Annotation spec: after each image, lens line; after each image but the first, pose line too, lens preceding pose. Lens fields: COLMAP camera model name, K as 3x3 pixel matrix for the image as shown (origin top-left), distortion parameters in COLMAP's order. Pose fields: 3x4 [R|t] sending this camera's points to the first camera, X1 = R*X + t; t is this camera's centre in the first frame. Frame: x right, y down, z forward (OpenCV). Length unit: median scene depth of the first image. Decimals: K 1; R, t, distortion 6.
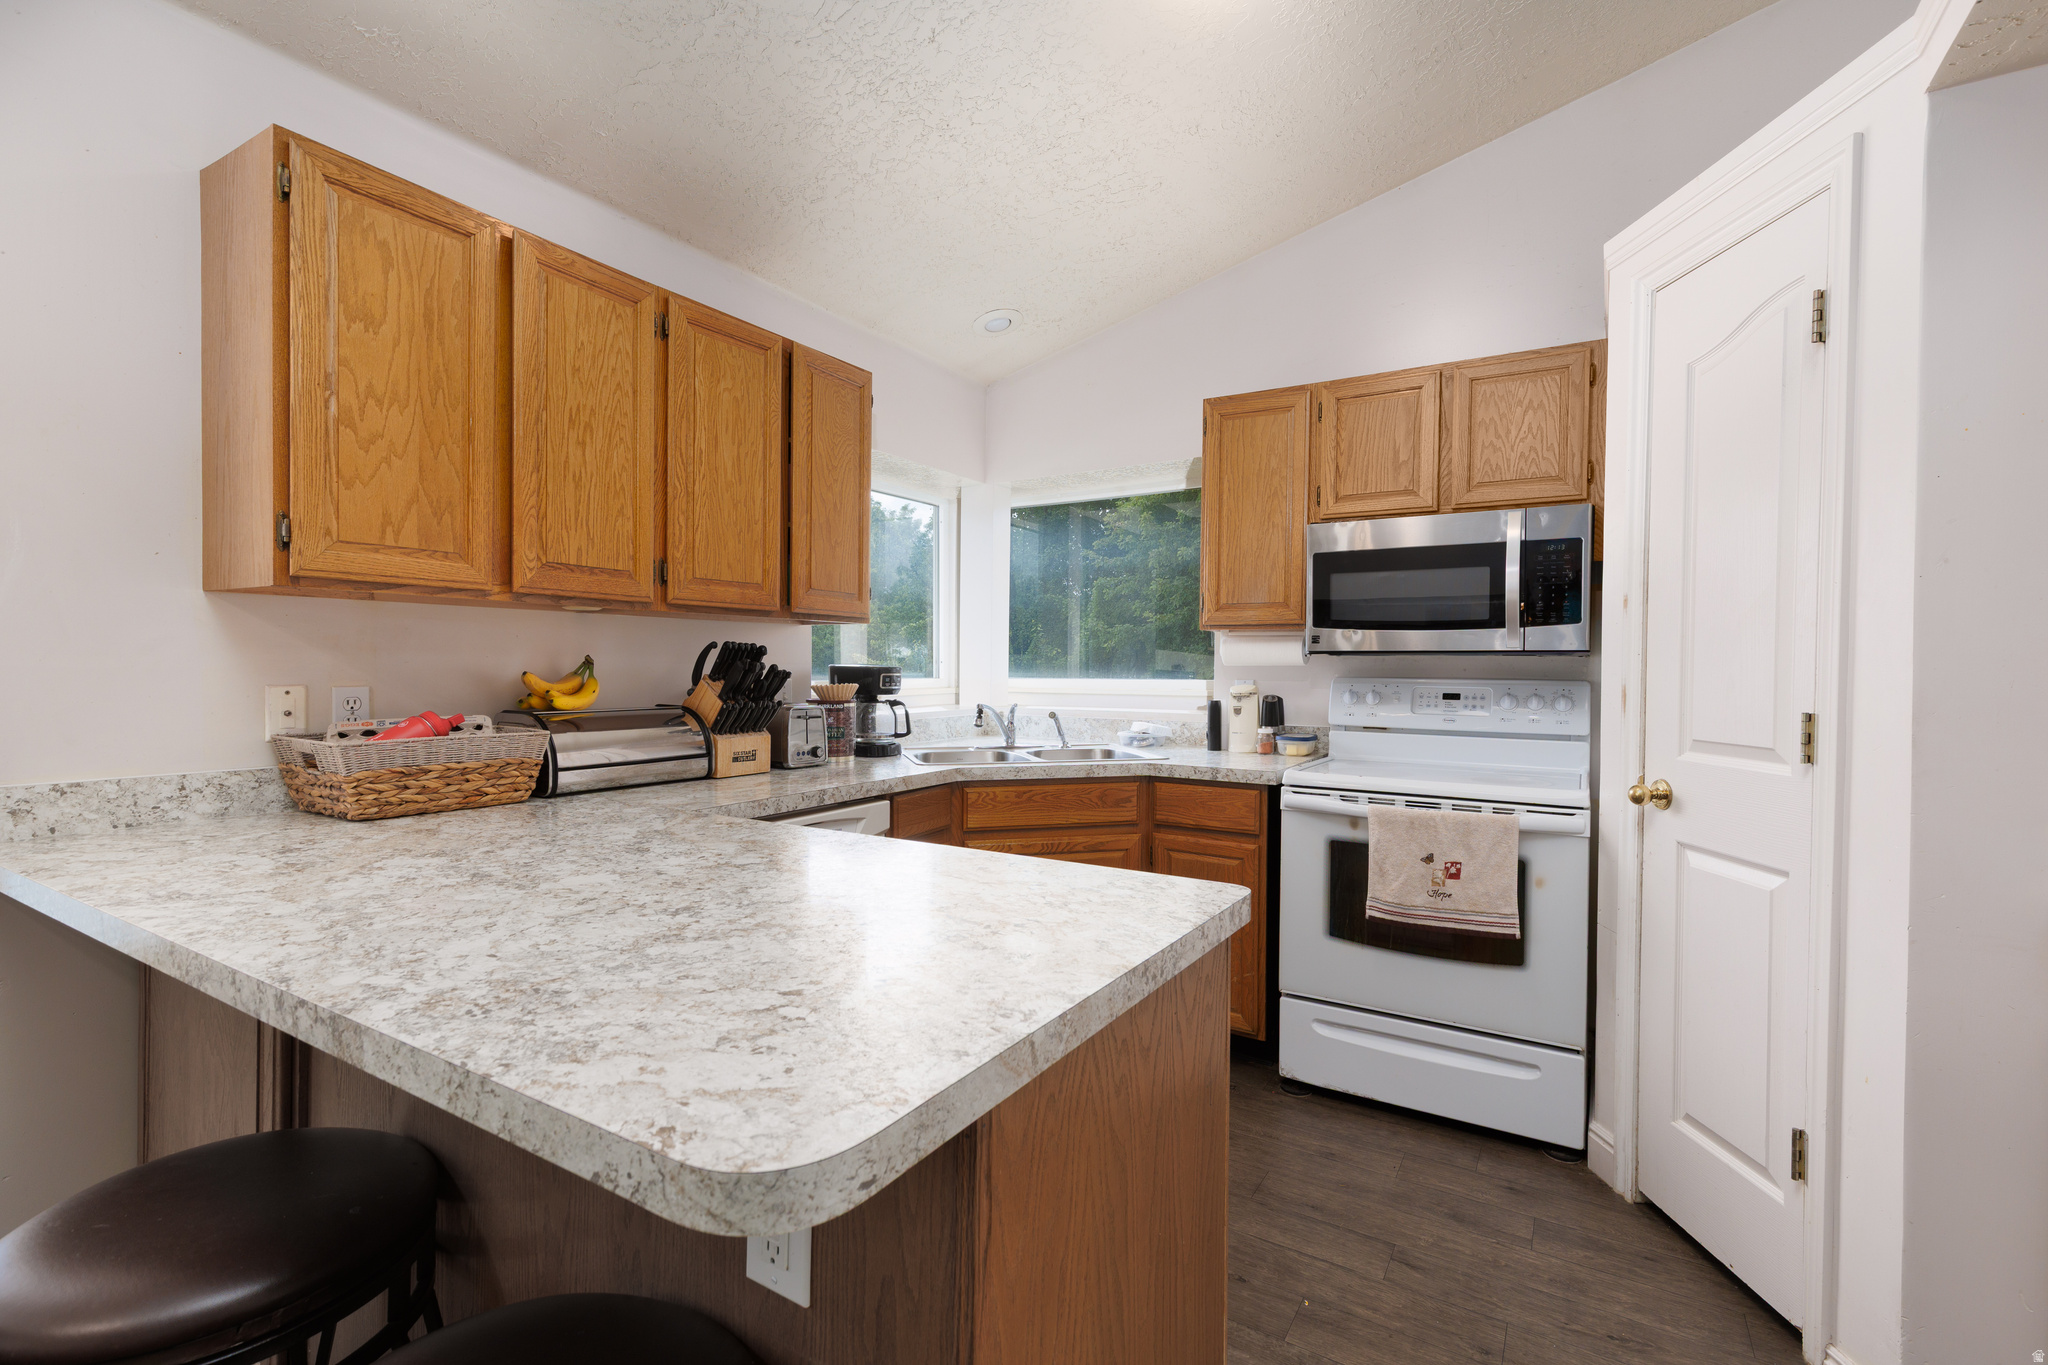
lens RADIAL K [[913.0, 0, 1031.6], [0, 913.0, 676.9], [0, 0, 1]] dist [0.007667, -0.002553]
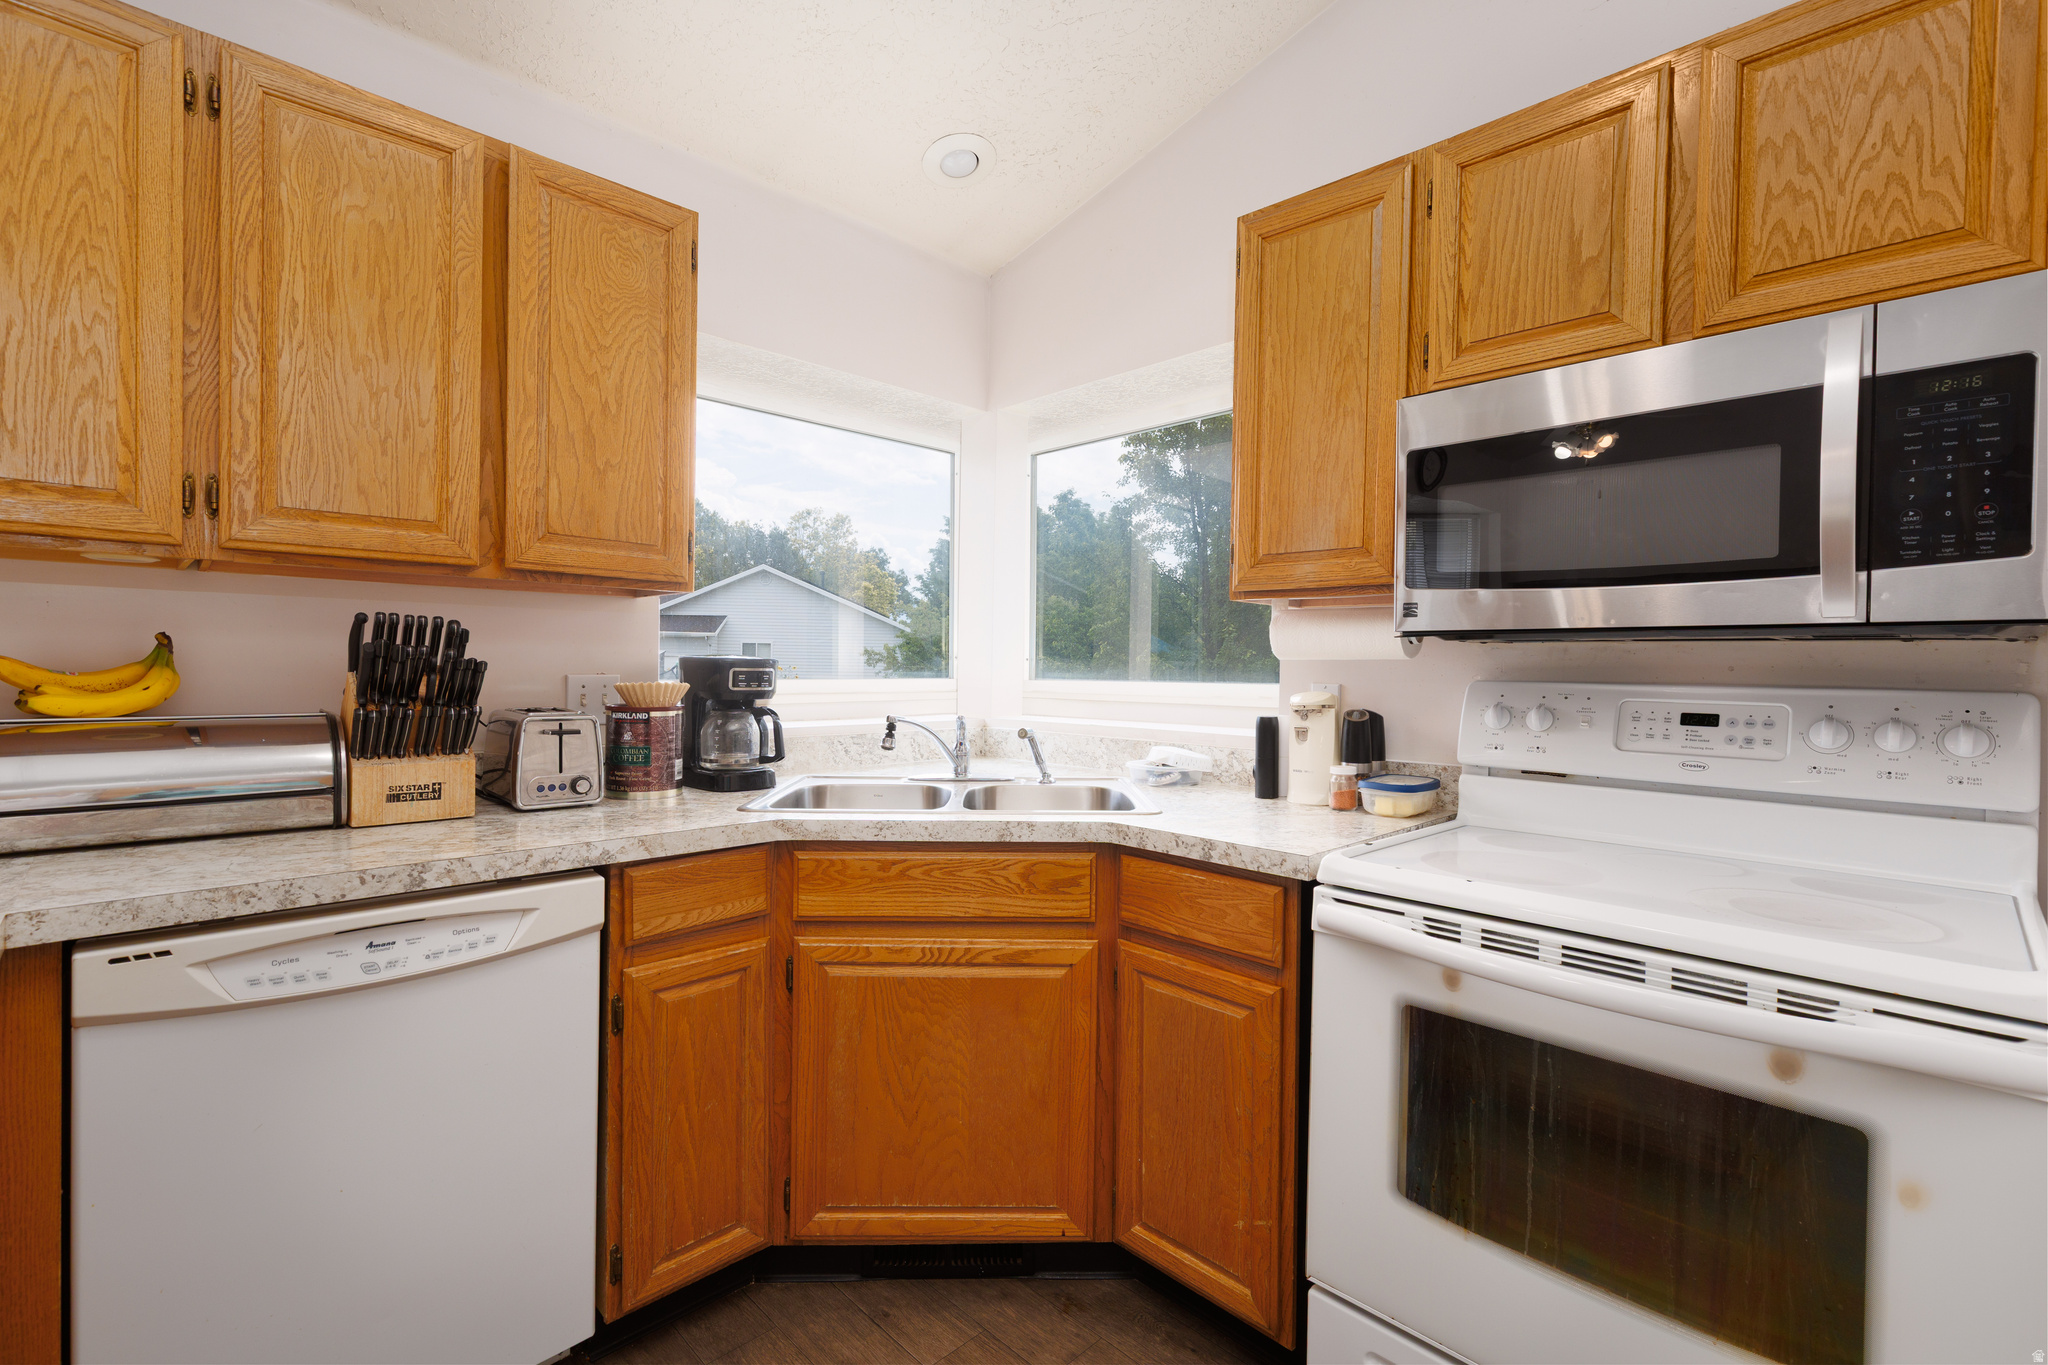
lens RADIAL K [[913.0, 0, 1033.1], [0, 913.0, 676.7], [0, 0, 1]] dist [0.007667, -0.002553]
pose [[0.970475, 0.009196, -0.241026, 0.239550], [-0.010335, 0.999941, -0.003461, 0.003252], [0.240980, 0.005850, 0.970513, 0.446356]]
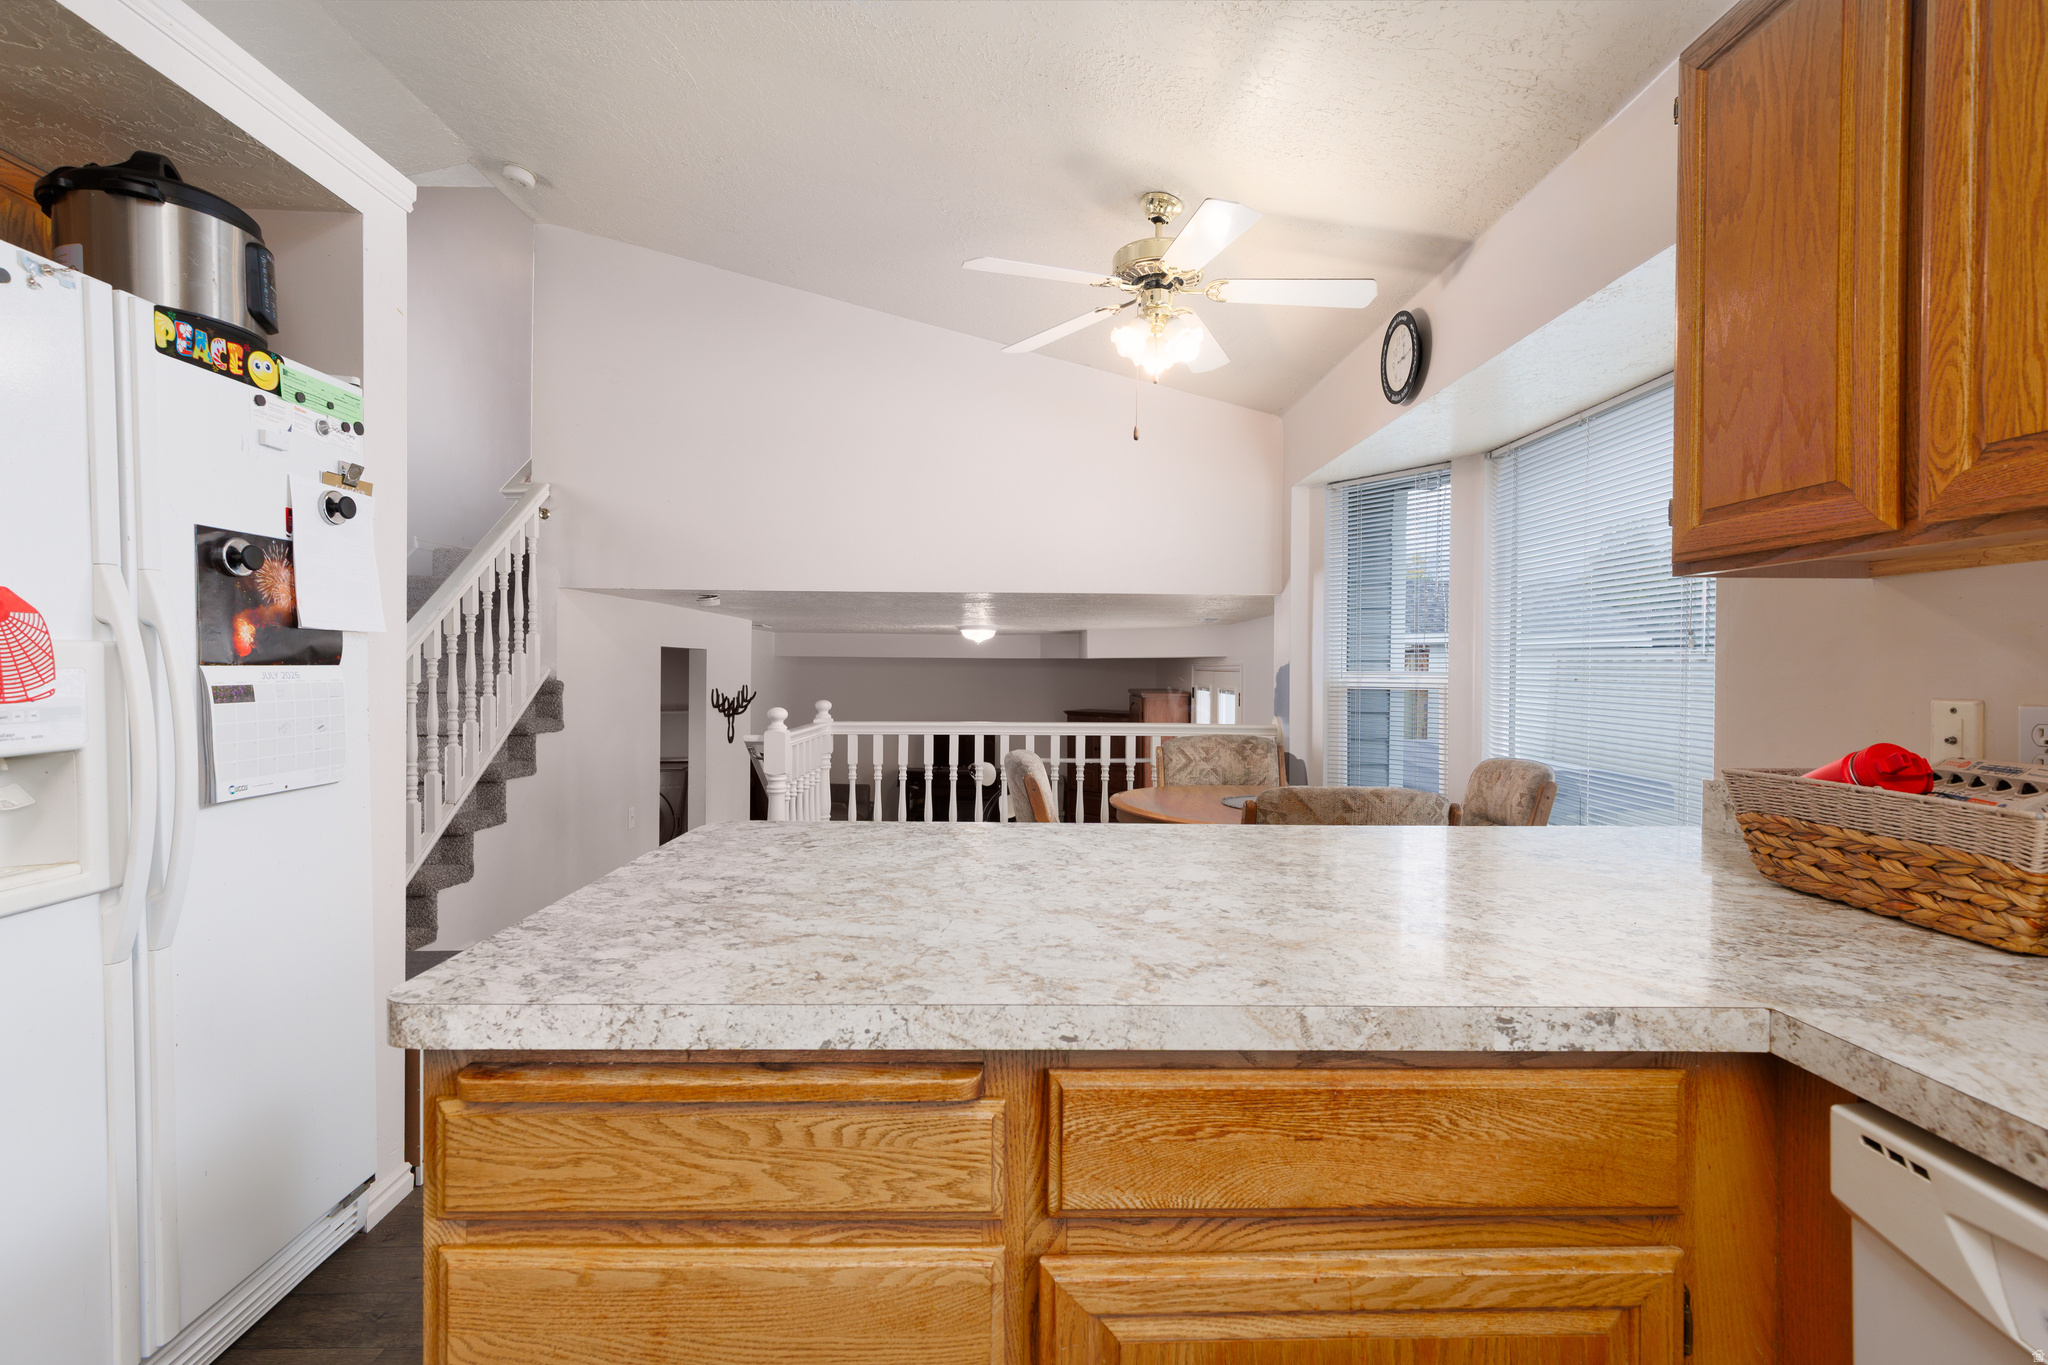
lens RADIAL K [[913.0, 0, 1025.2], [0, 913.0, 680.5], [0, 0, 1]] dist [0.007667, -0.002553]
pose [[-0.842965, -0.008632, -0.537900, 0.100453], [-0.022764, 0.999548, 0.019633, -0.002496], [0.537487, 0.028795, -0.842780, 0.834982]]
